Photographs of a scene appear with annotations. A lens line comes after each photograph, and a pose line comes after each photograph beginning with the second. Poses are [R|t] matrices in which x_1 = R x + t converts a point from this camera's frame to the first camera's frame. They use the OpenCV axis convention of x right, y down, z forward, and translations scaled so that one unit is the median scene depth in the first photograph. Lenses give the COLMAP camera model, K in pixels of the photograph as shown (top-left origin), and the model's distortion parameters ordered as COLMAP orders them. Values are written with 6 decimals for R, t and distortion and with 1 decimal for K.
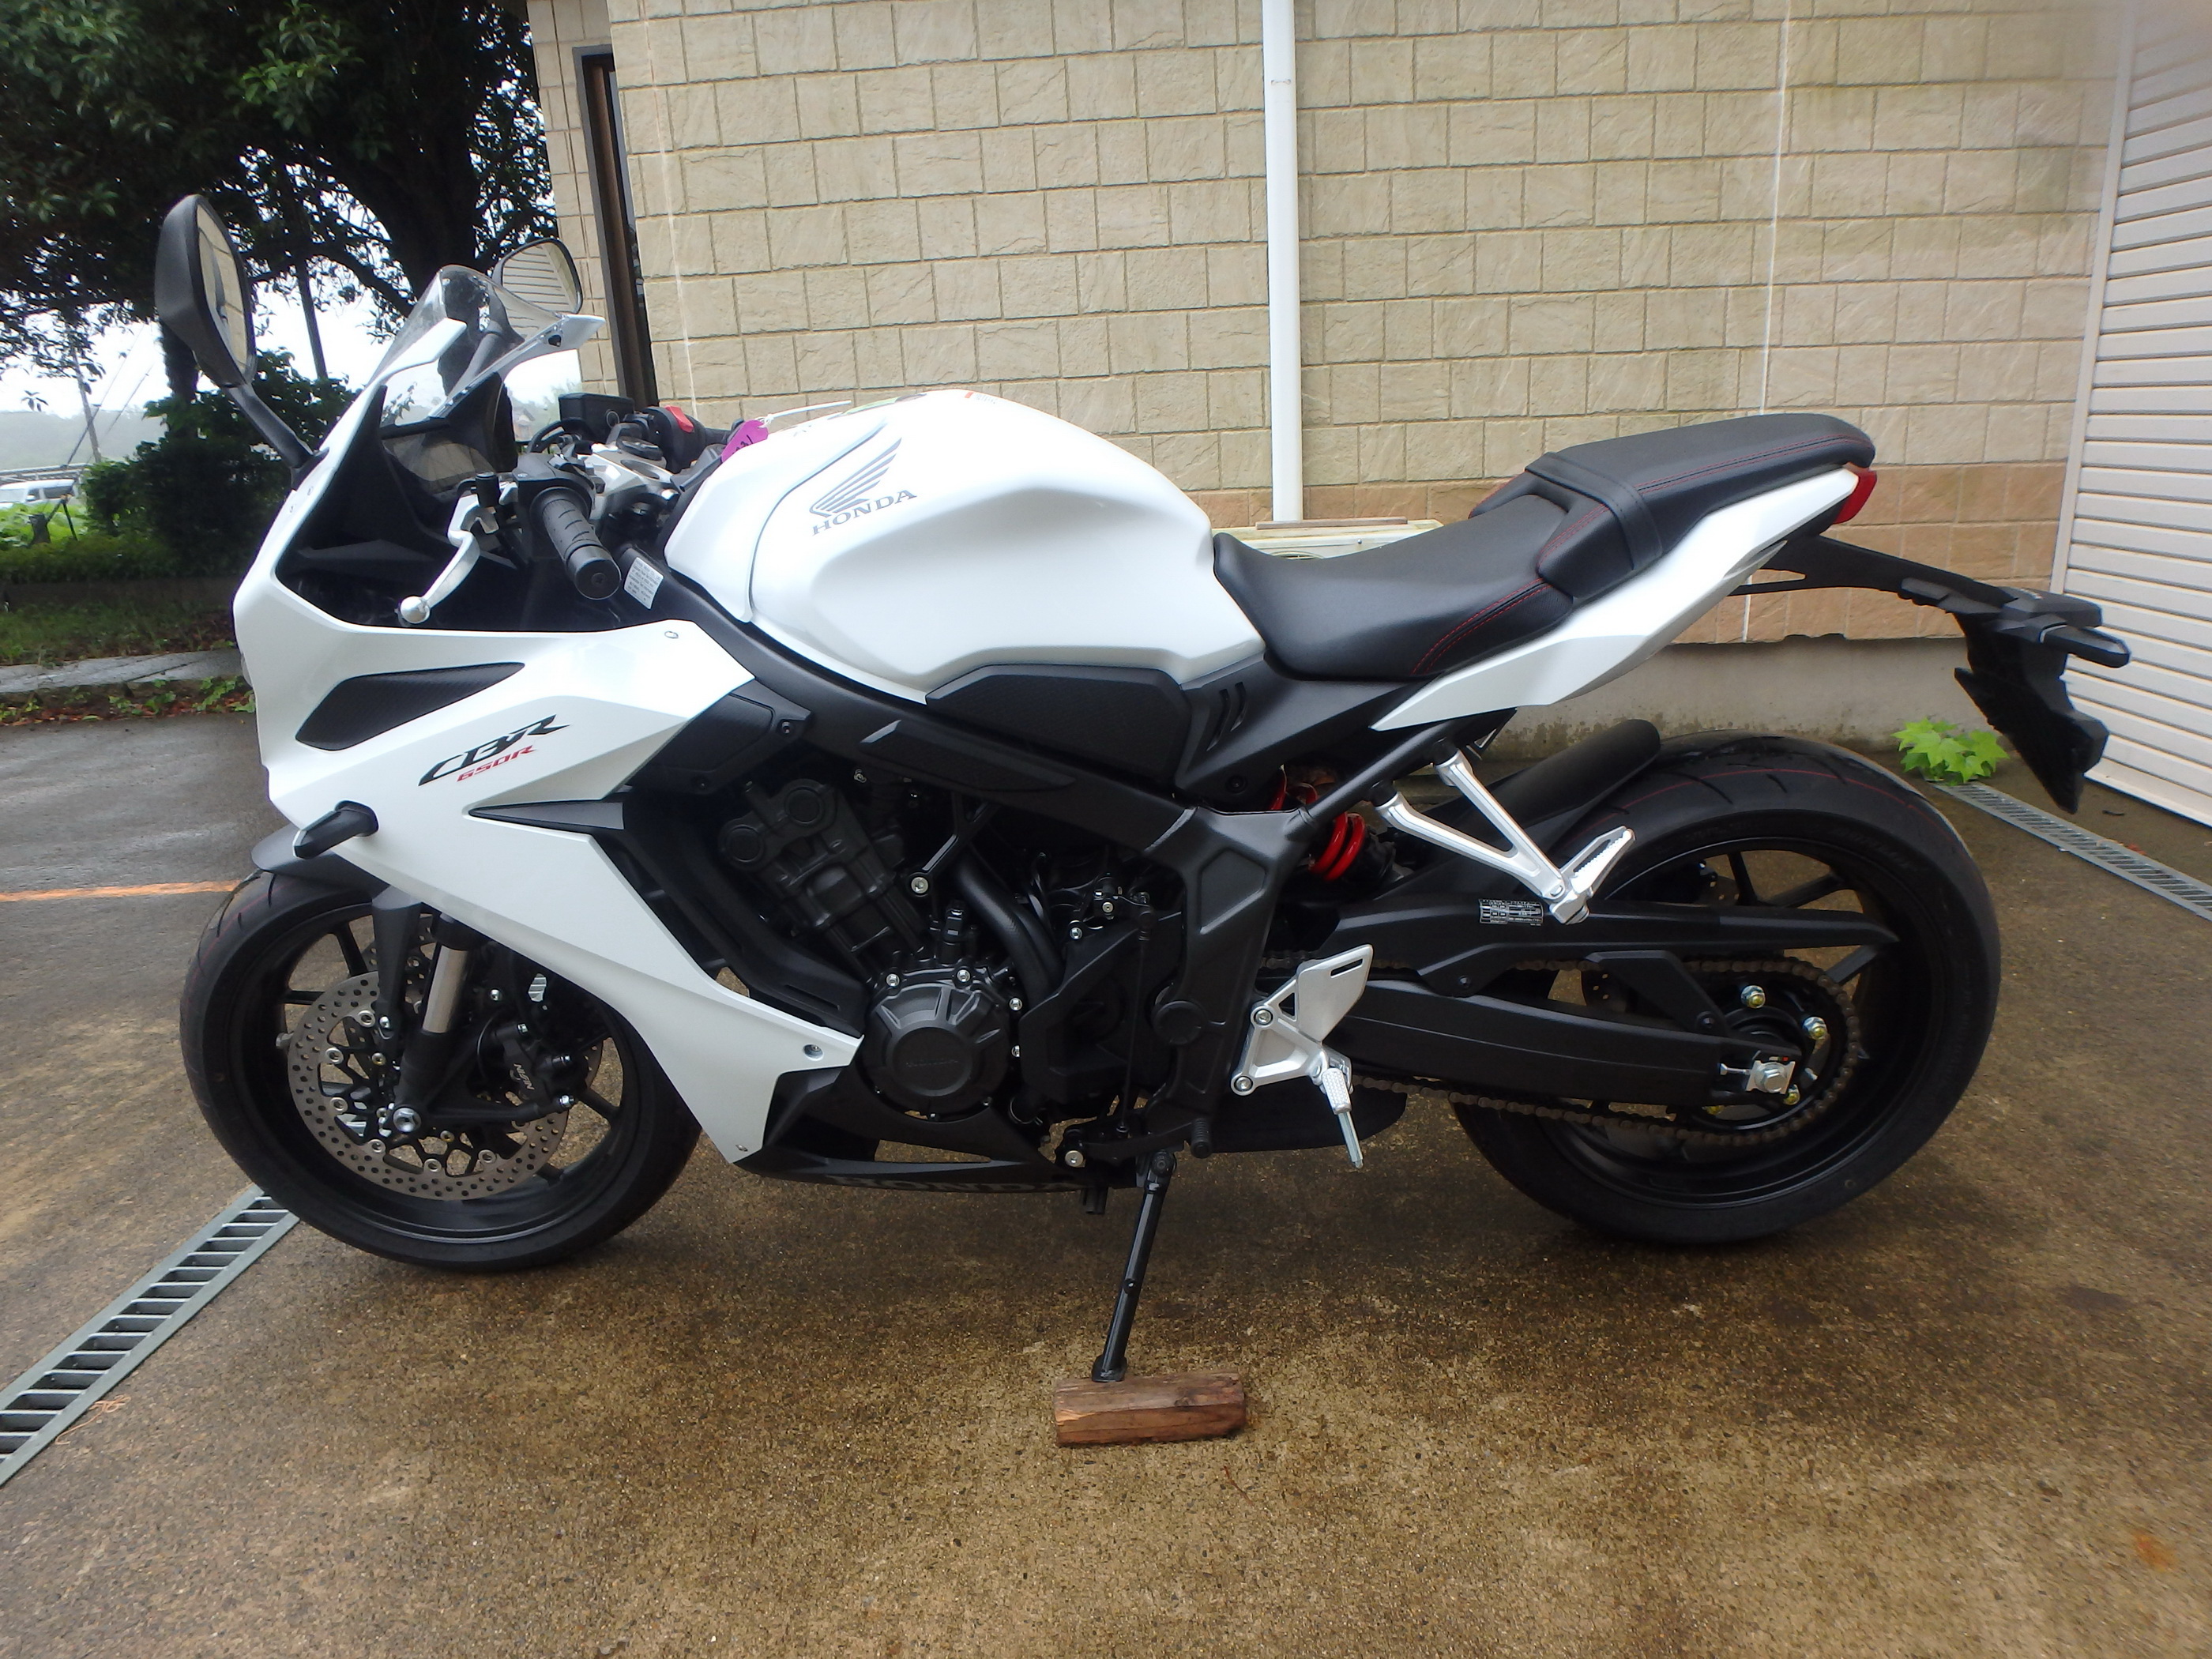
lens RADIAL K [[1391.2, 0, 1117.9], [0, 1391.2, 806.2], [0, 0, 1]] dist [-0.048475, 0.013528]
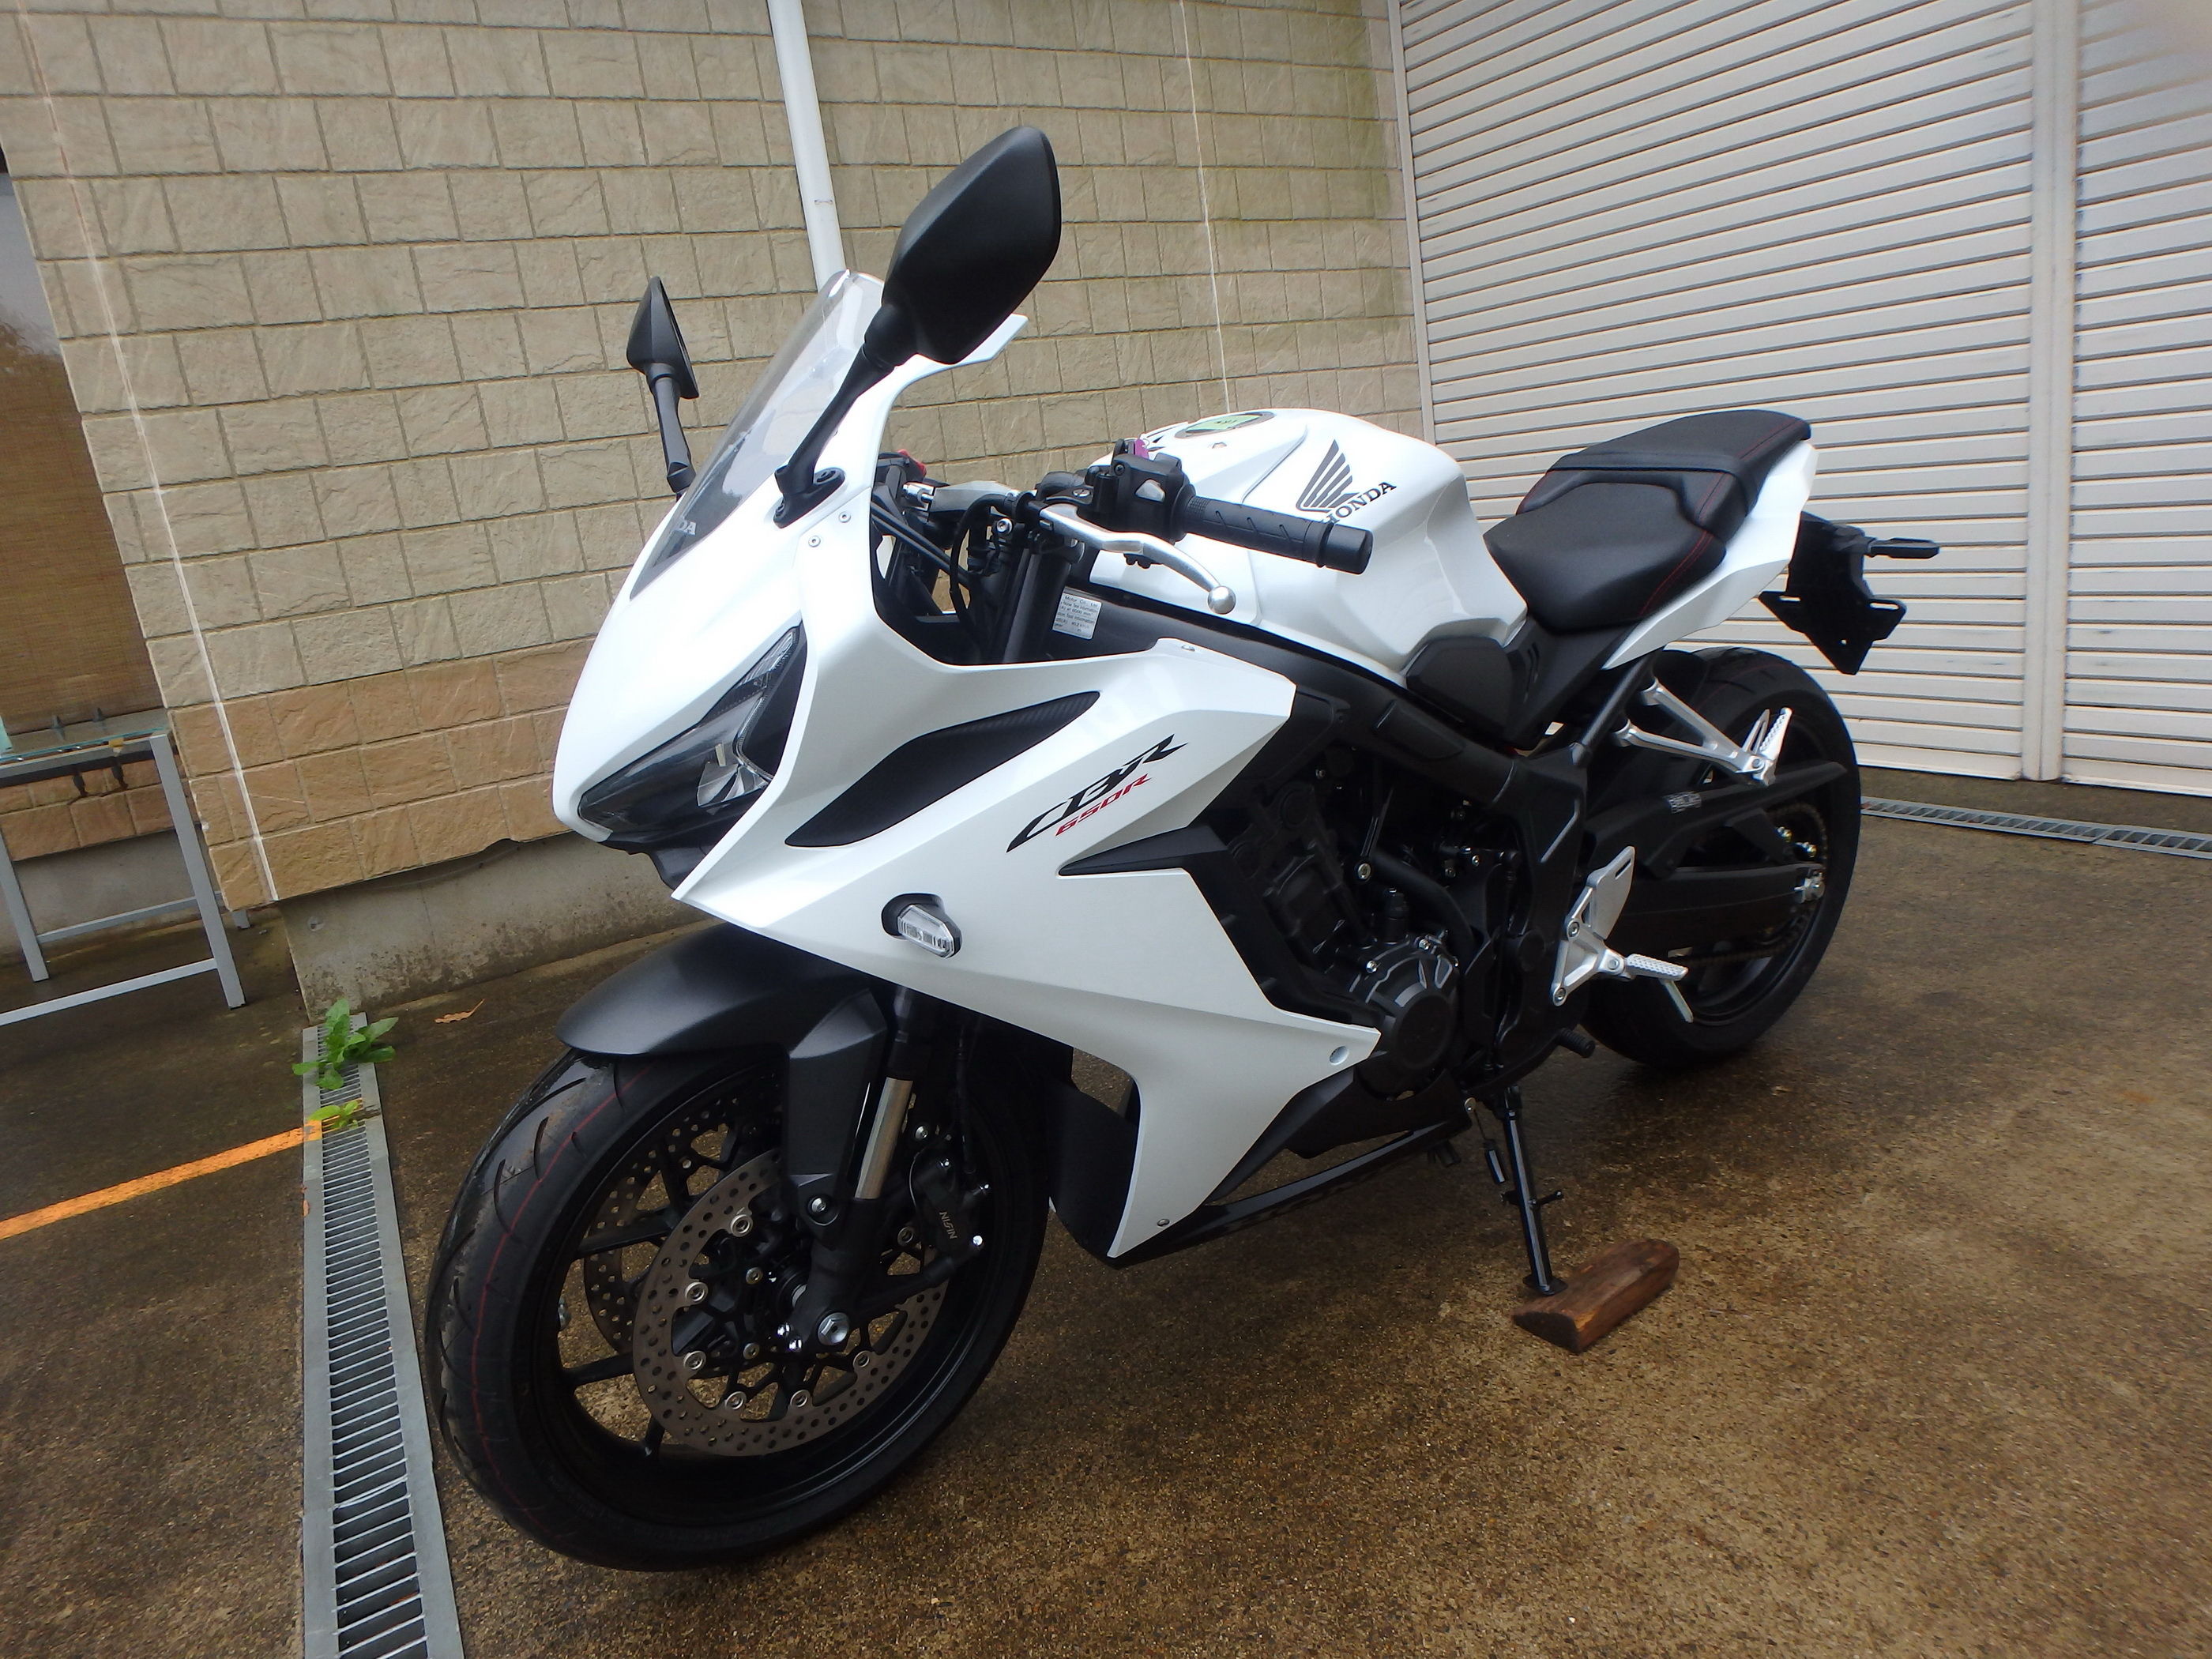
lens RADIAL K [[1391.2, 0, 1110.9], [0, 1391.2, 808.5], [0, 0, 1]] dist [-0.048475, 0.013528]
pose [[0.823388, -0.186853, 0.535834, -0.711917], [0.241824, 0.969744, -0.033434, 0.001996], [-0.513375, 0.157106, 0.843661, 0.186937]]
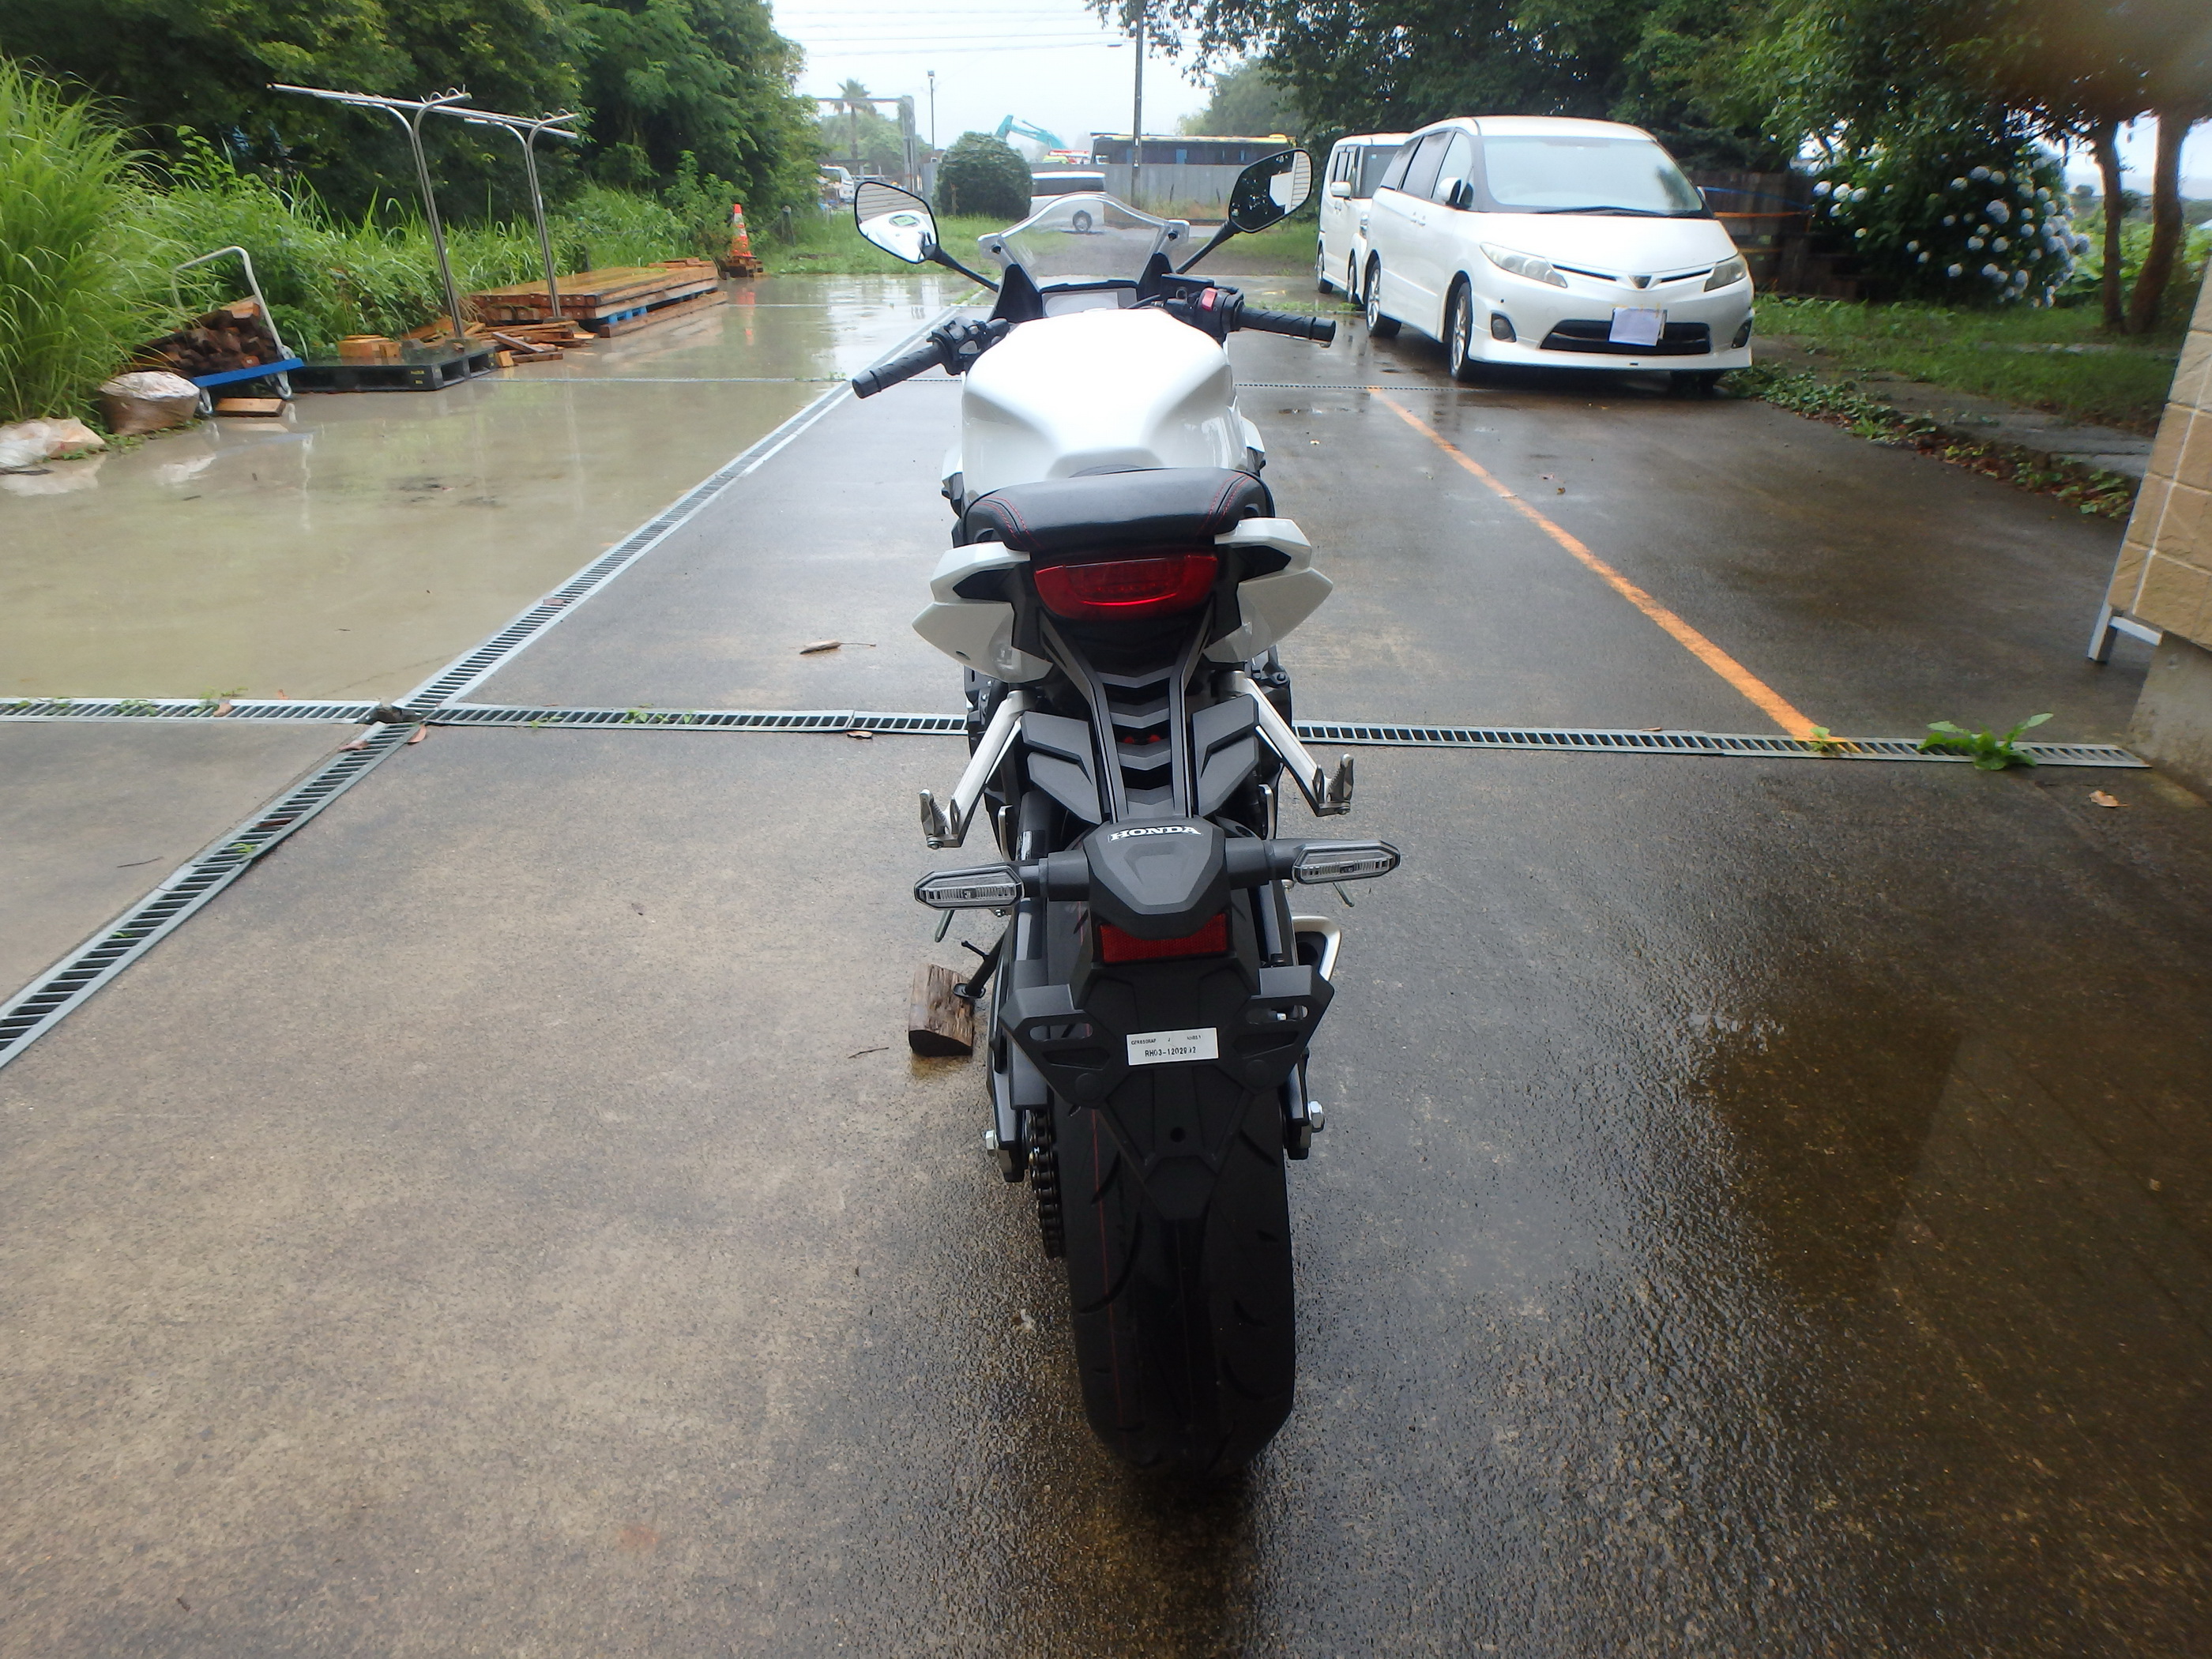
lens RADIAL K [[1391.2, 0, 1108.4], [0, 1391.2, 807.4], [0, 0, 1]] dist [-0.048475, 0.013528]
pose [[0.027300, 0.472510, -0.880902, 1.113632], [-0.284946, 0.848349, 0.446218, -0.433144], [0.958155, 0.238828, 0.157799, 0.779949]]
